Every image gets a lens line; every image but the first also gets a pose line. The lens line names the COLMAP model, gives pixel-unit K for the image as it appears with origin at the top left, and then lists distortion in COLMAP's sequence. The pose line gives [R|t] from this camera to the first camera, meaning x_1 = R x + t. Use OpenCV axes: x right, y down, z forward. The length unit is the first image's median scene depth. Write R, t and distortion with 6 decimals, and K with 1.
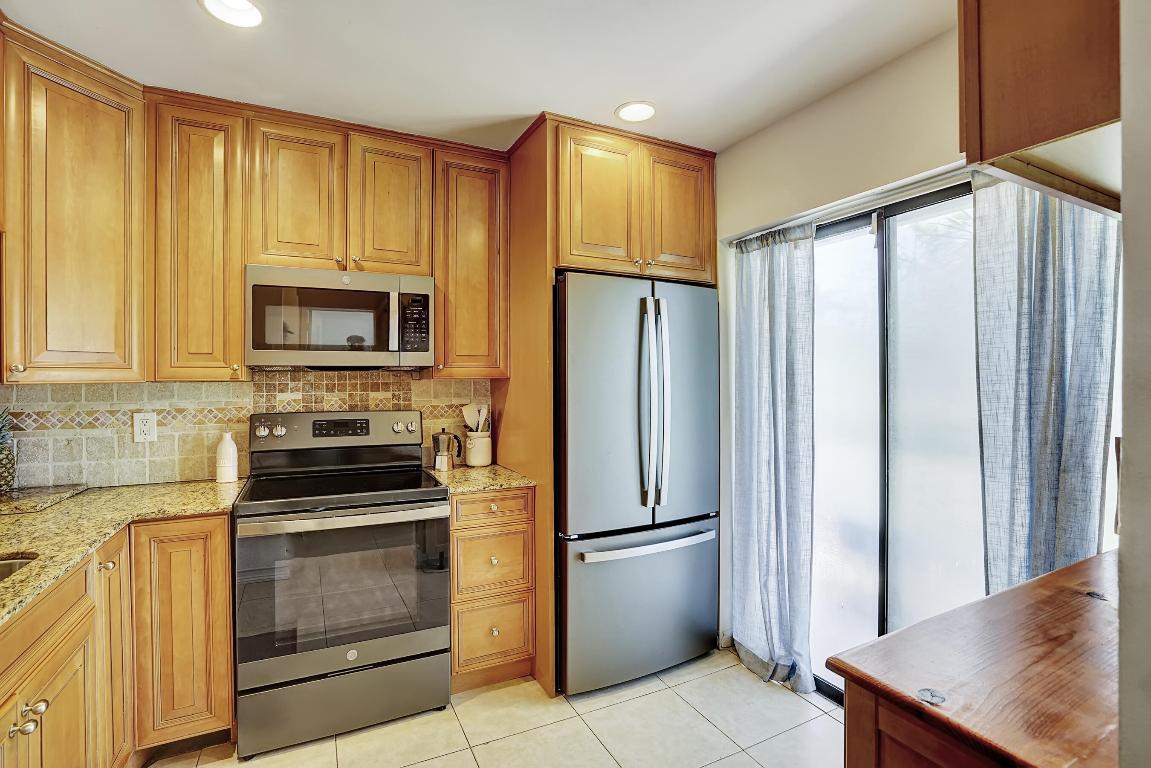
lens RADIAL K [[538.0, 0, 560.8], [0, 538.0, 380.7], [0, 0, 1]] dist [-0.043148, 0.012673]
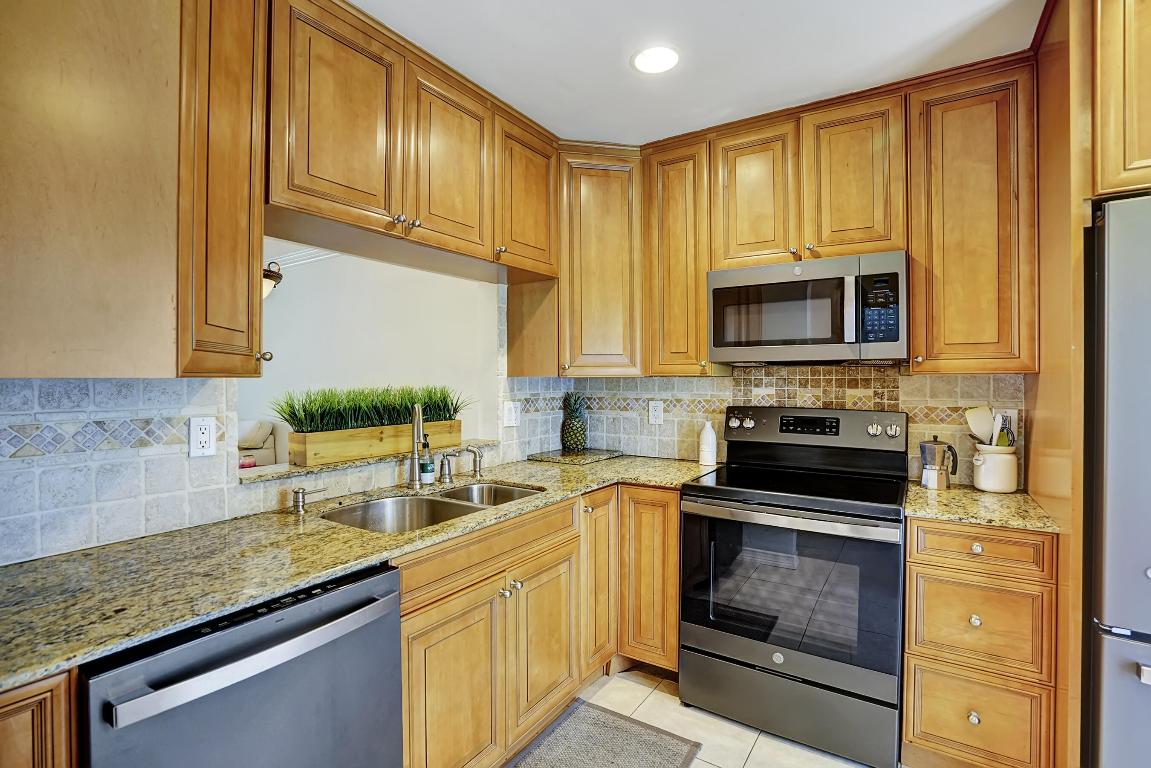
lens RADIAL K [[538.0, 0, 560.8], [0, 538.0, 380.7], [0, 0, 1]] dist [-0.043148, 0.012673]
pose [[0.506378, 0.009033, -0.862265, 0.201840], [-0.001893, 0.999954, 0.009363, 0.000188], [0.862310, -0.003109, 0.506372, 0.141485]]
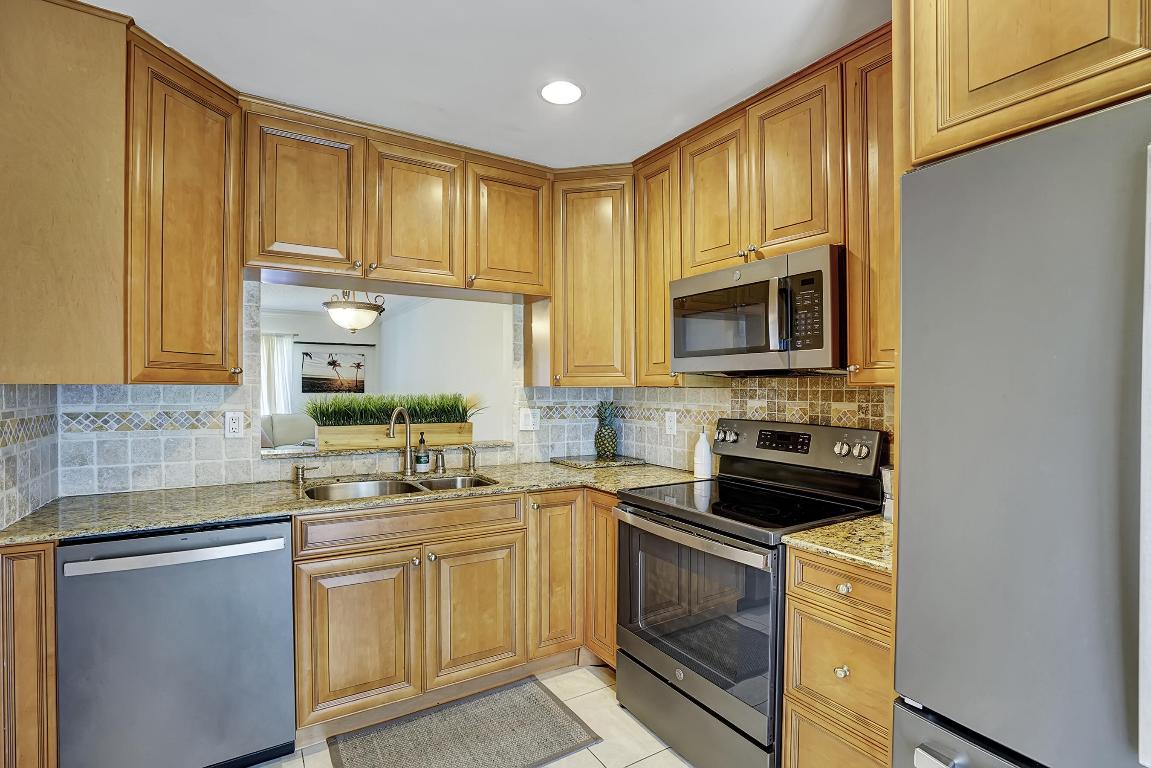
lens RADIAL K [[535.7, 0, 576.7], [0, 535.7, 392.4], [0, 0, 1]] dist [-0.033310, 0.000424]
pose [[0.113193, 0.014395, -0.993469, 0.449155], [-0.007867, 0.999877, 0.013591, -0.001147], [0.993542, 0.006278, 0.113292, 0.605293]]
